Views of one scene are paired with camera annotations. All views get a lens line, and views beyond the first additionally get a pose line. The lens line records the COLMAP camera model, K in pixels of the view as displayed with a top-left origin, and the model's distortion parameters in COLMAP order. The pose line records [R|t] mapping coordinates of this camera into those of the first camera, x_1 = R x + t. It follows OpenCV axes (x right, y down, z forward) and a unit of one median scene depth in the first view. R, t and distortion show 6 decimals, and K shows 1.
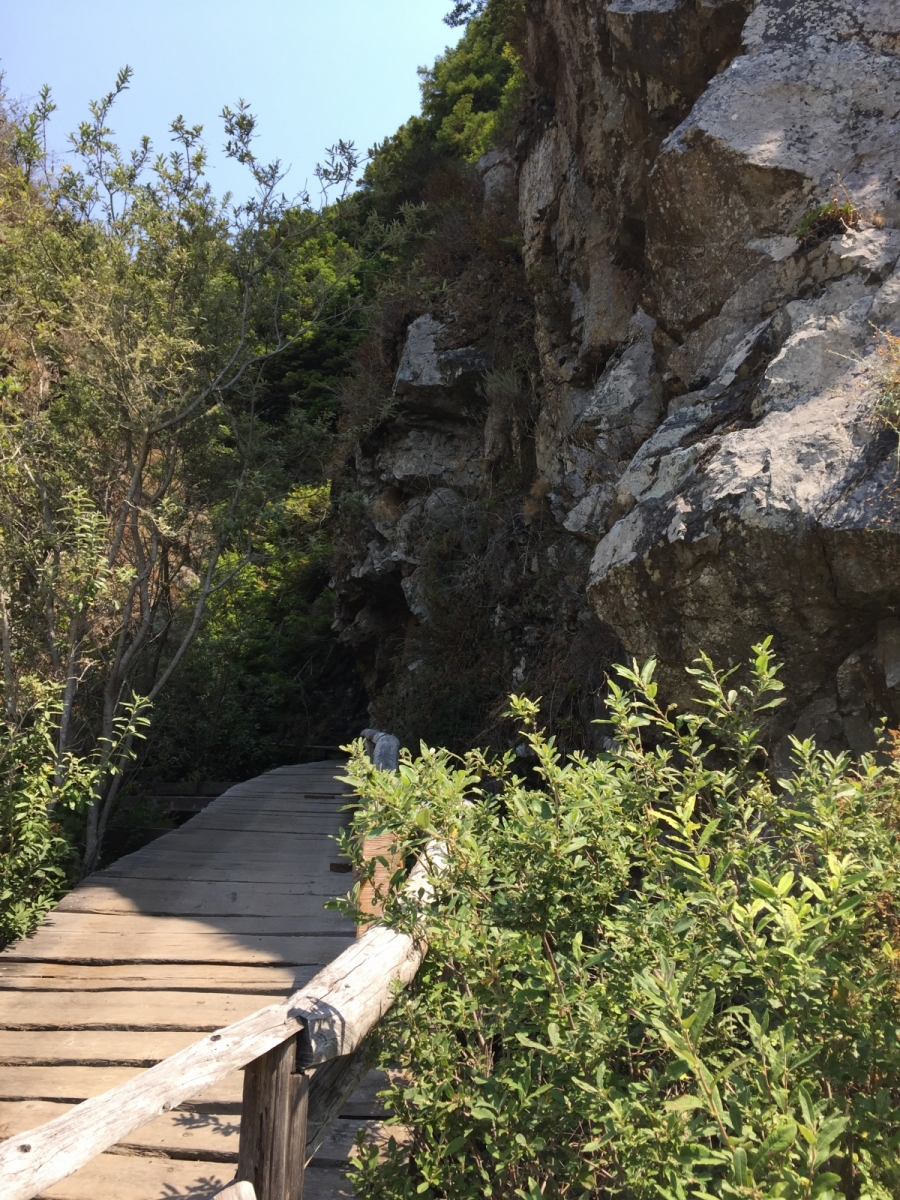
lens RADIAL K [[1025.4, 0, 442.0], [0, 1025.4, 583.6], [0, 0, 1]] dist [0.081122, -0.105522]
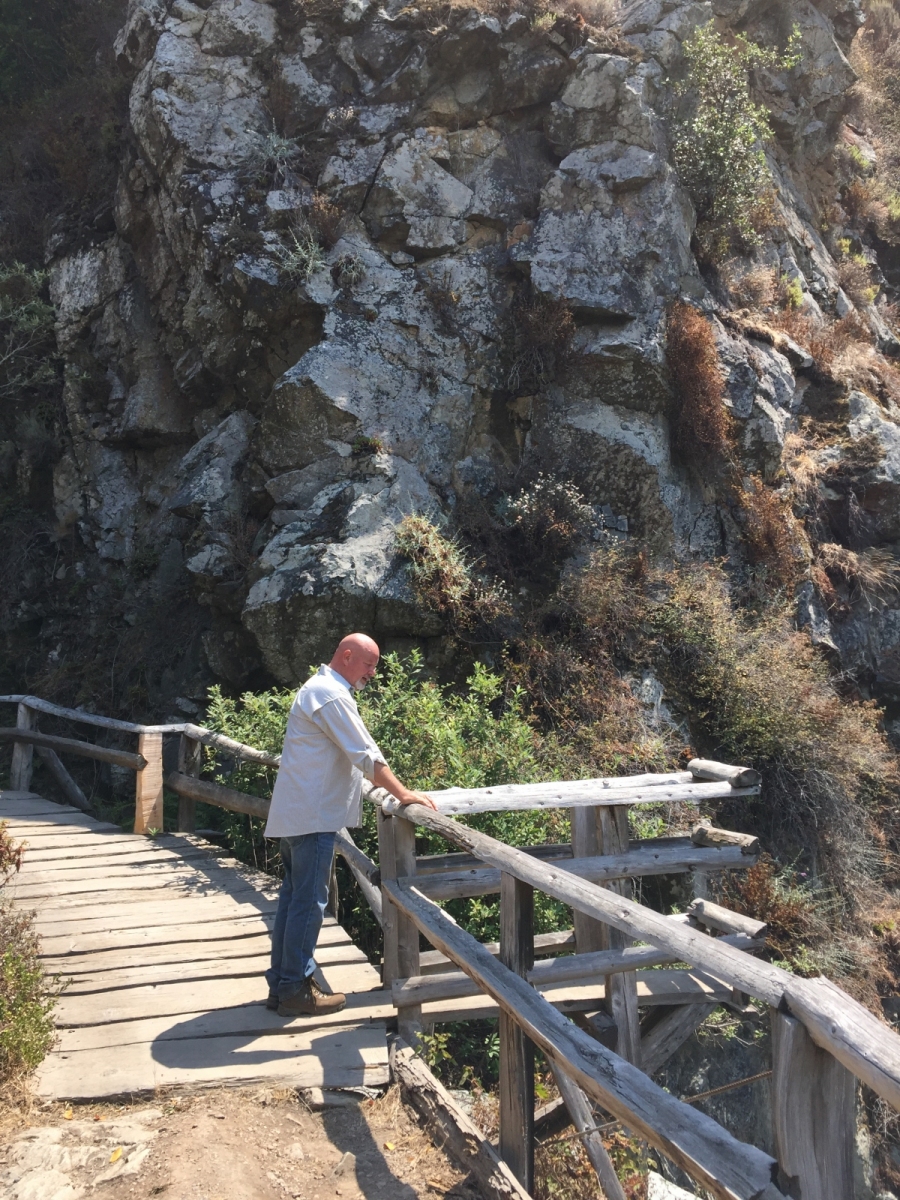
lens RADIAL K [[1025.4, 0, 442.0], [0, 1025.4, 583.6], [0, 0, 1]] dist [0.081122, -0.105522]
pose [[0.746174, 0.087643, 0.659957, -0.873903], [-0.092798, 0.995312, -0.027257, -0.030903], [-0.659251, -0.040904, 0.750809, -0.669353]]
